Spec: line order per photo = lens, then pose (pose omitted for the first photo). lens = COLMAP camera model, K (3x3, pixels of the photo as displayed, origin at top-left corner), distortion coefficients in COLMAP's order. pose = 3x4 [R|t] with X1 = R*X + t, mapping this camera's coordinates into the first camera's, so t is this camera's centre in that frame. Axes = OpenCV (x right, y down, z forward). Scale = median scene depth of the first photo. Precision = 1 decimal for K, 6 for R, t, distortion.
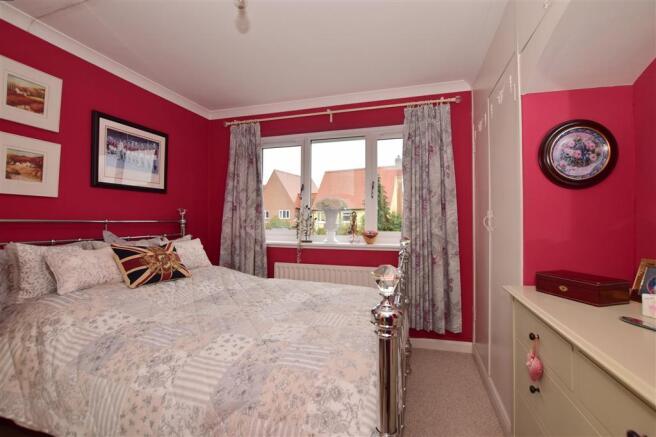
lens RADIAL K [[286.6, 0, 328.0], [0, 286.6, 218.5], [0, 0, 1]] dist [0.000036, 0.000005]
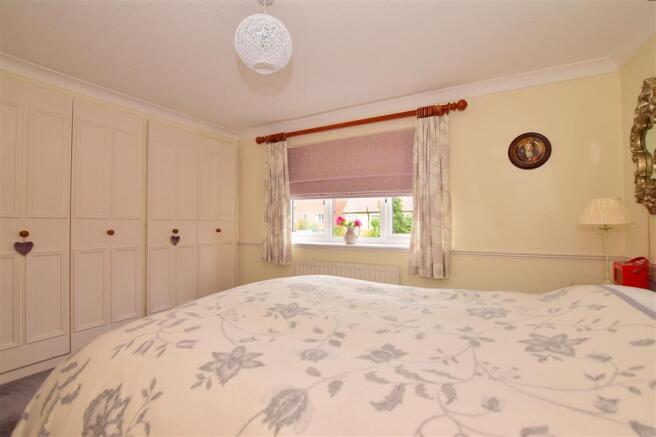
lens RADIAL K [[286.6, 0, 328.0], [0, 286.6, 218.5], [0, 0, 1]] dist [0.000036, 0.000005]
pose [[0.973602, 0.003082, -0.228234, 0.191347], [-0.003285, 0.999994, -0.000509, -0.008956], [0.228231, 0.001245, 0.973606, -0.109297]]
